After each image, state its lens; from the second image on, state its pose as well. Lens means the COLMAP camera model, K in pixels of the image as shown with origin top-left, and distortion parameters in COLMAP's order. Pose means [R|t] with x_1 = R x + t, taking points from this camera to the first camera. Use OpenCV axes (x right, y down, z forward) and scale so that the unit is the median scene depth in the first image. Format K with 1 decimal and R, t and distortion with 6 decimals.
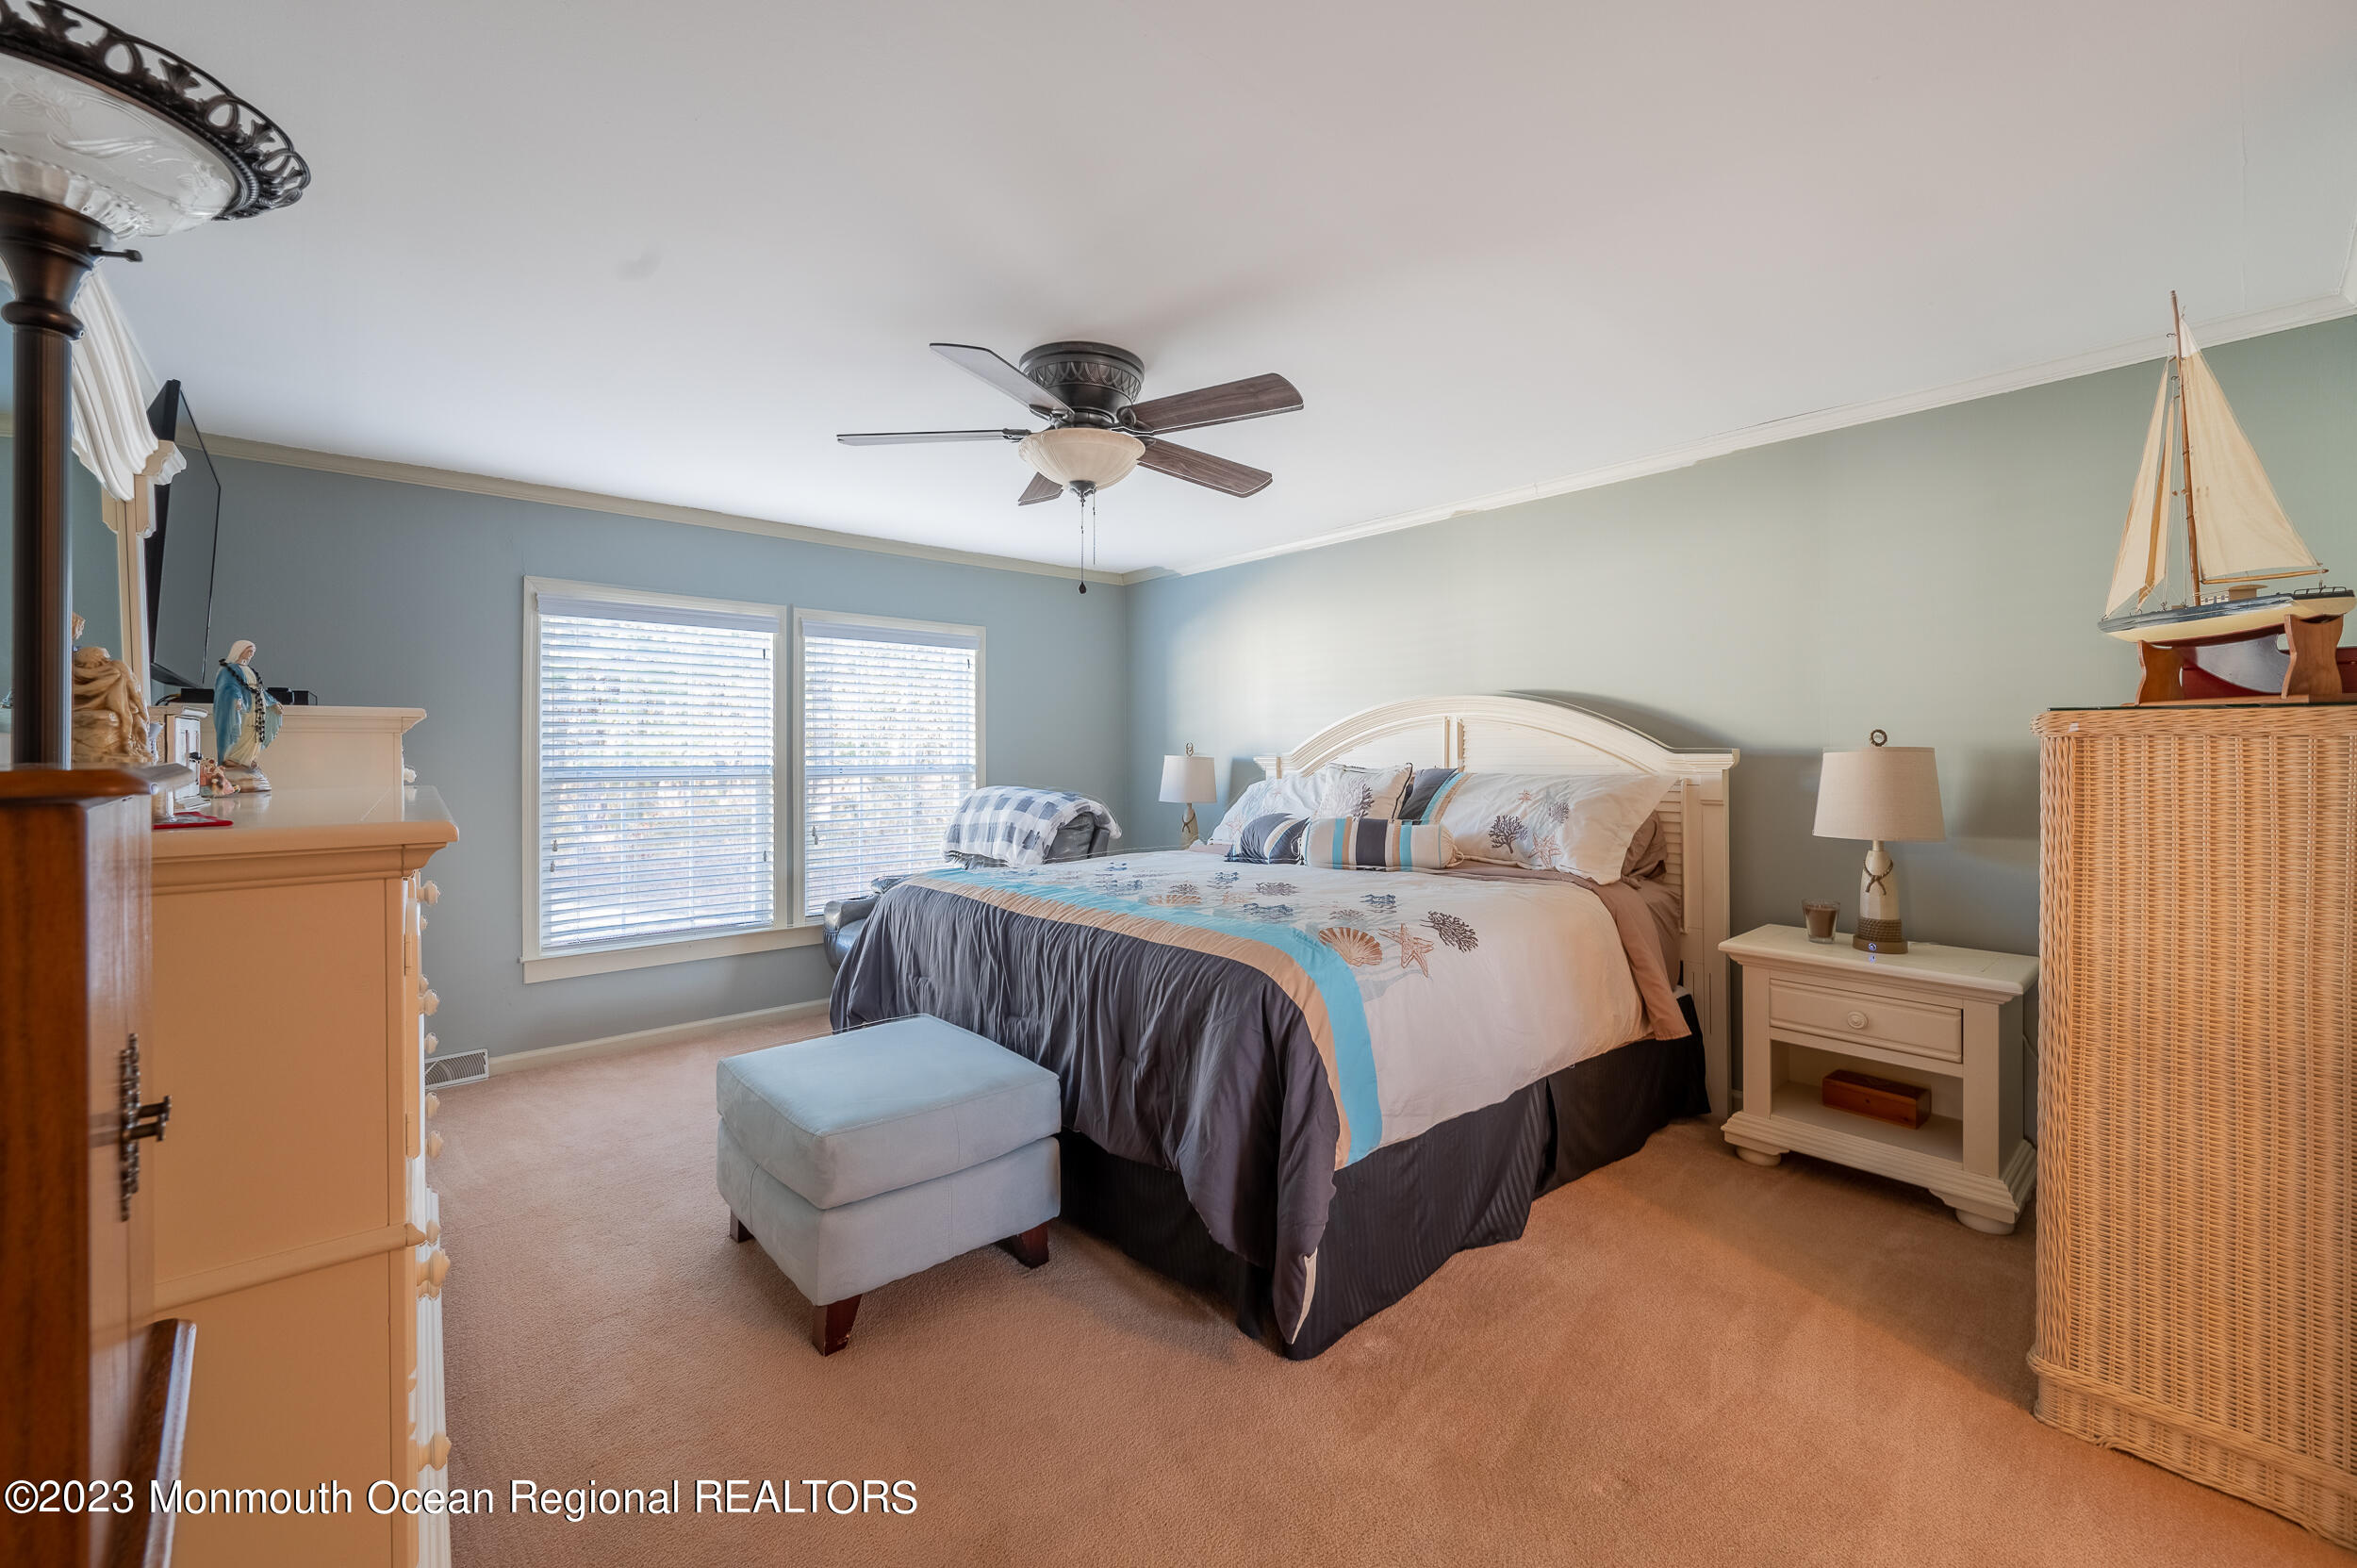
lens RADIAL K [[931.5, 0, 1171.6], [0, 931.5, 771.7], [0, 0, 1]] dist [-0.002950, 0.000290]
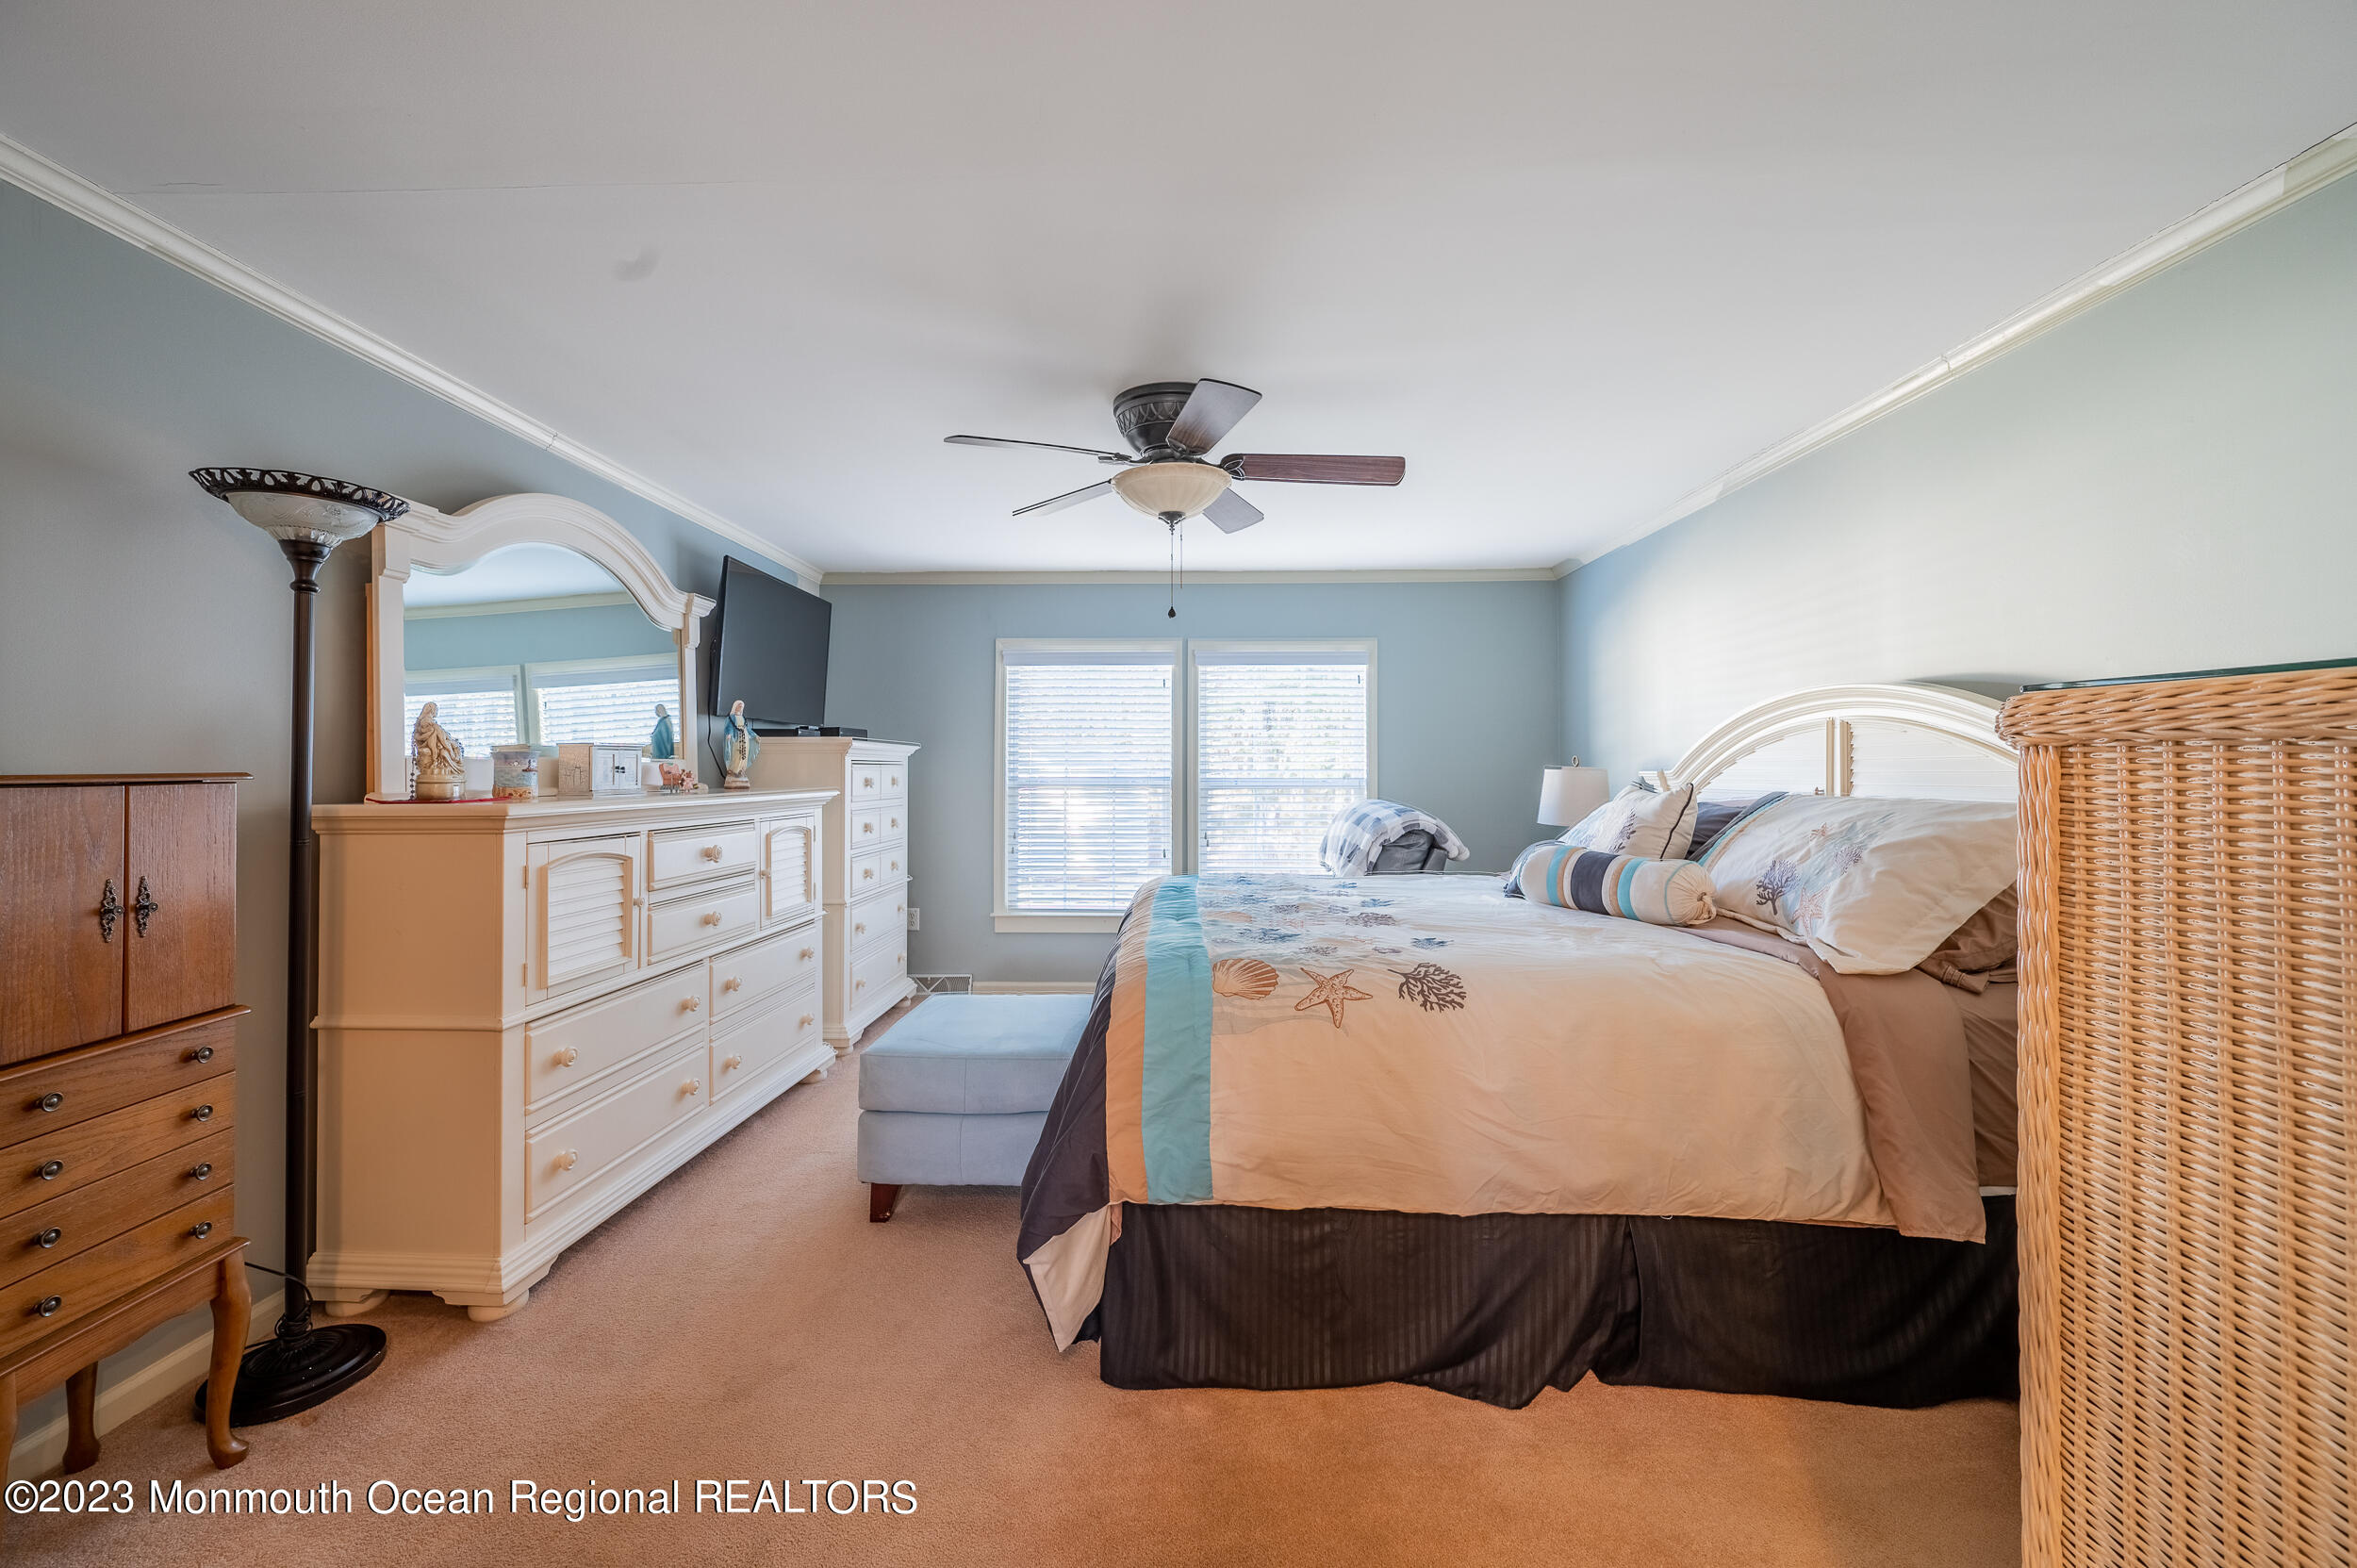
lens RADIAL K [[931.5, 0, 1186.7], [0, 931.5, 773.6], [0, 0, 1]] dist [-0.002950, 0.000290]
pose [[0.739519, 0.008322, -0.673084, 0.498647], [-0.015785, 0.999863, -0.004981, -0.006966], [0.672950, 0.014308, 0.739549, 0.183090]]
